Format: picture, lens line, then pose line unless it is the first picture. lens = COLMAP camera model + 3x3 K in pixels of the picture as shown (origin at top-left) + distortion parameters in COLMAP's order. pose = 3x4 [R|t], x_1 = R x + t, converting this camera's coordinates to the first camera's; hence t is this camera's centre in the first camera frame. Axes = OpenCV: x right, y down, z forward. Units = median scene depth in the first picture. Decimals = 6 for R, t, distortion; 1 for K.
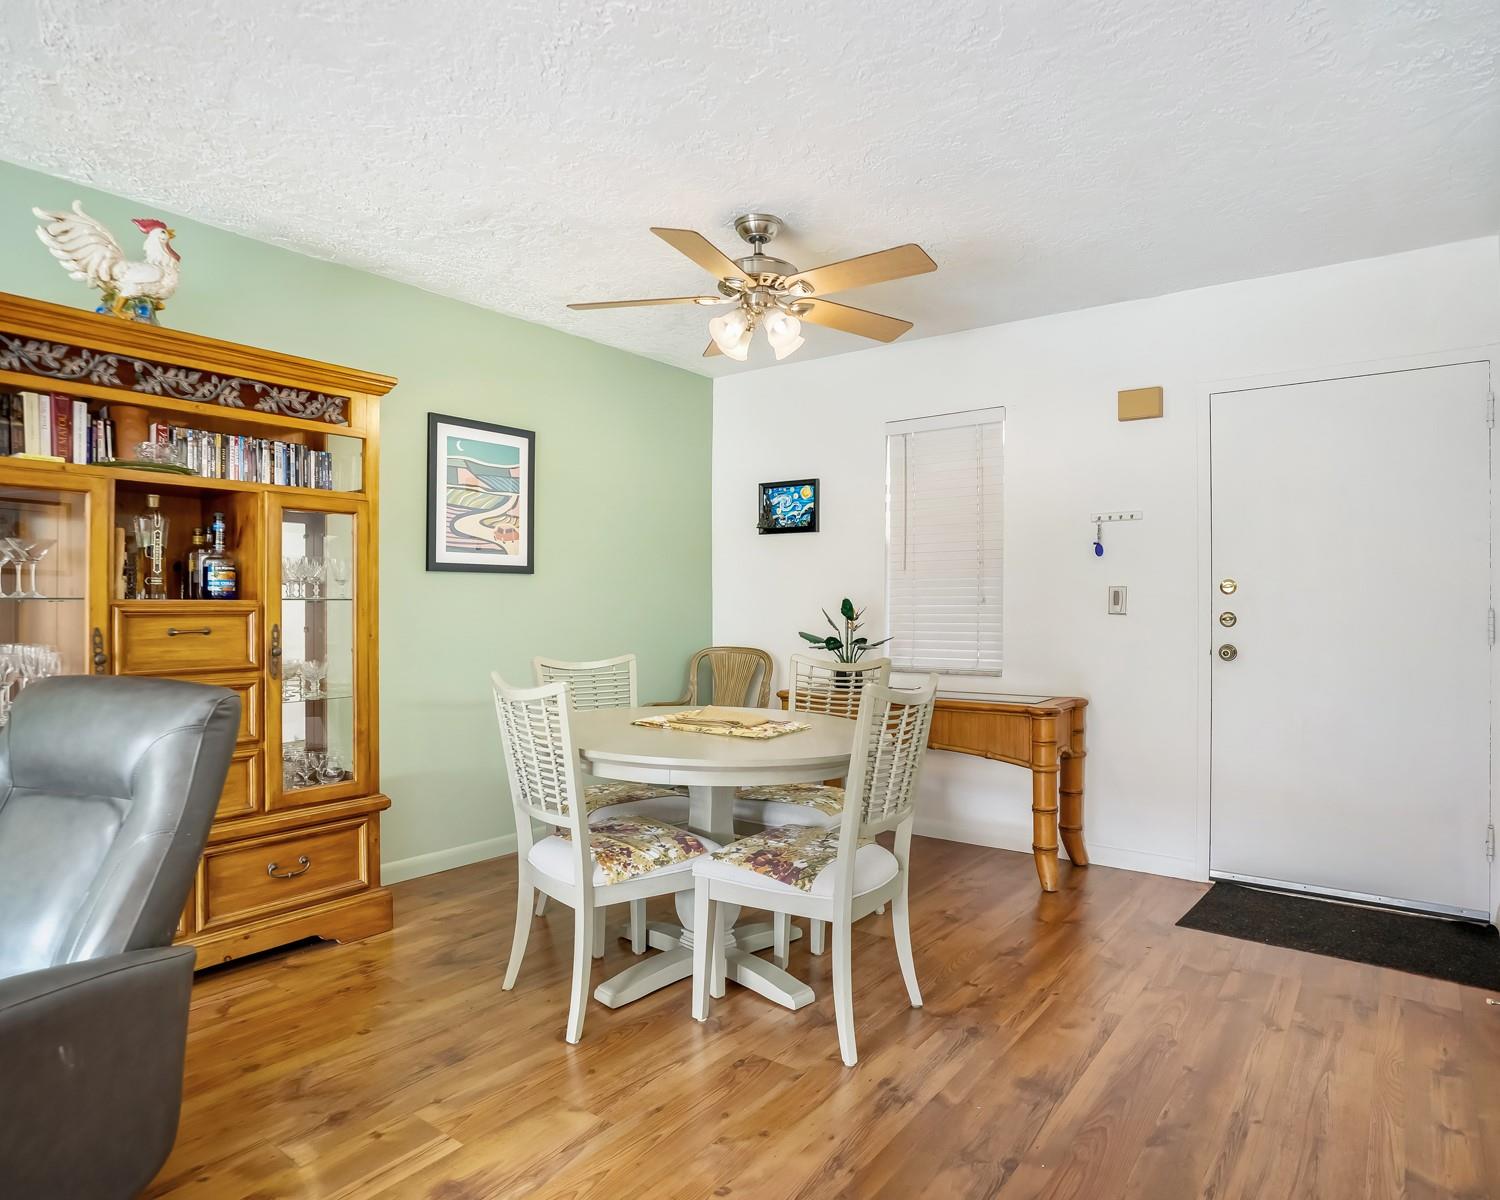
lens RADIAL K [[904.4, 0, 719.0], [0, 904.4, 605.0], [0, 0, 1]] dist [-0.057335, 0.025785]
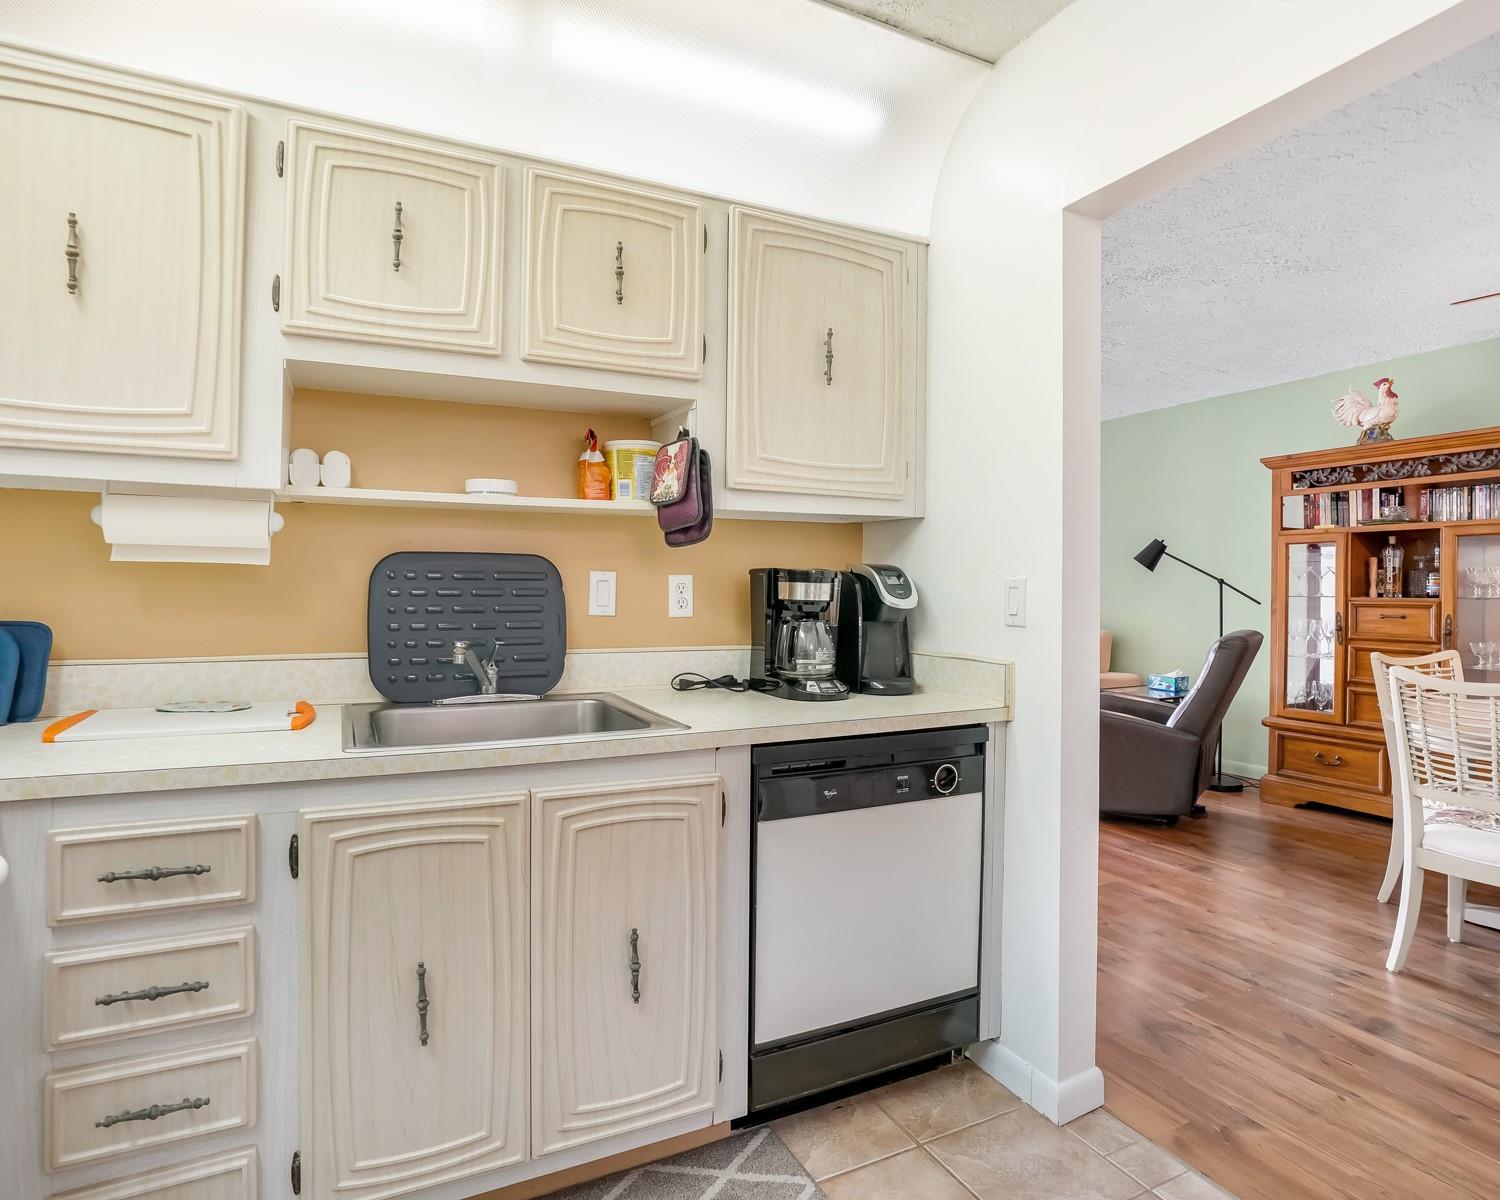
lens RADIAL K [[842.6, 0, 750.0], [0, 842.6, 600.0], [0, 0, 1]] dist [-0.075361, 0.032689]
pose [[-0.442444, 0.003374, -0.896790, 1.242049], [-0.010808, 0.999900, 0.009094, -0.002233], [0.896731, 0.013716, -0.442363, 0.549457]]
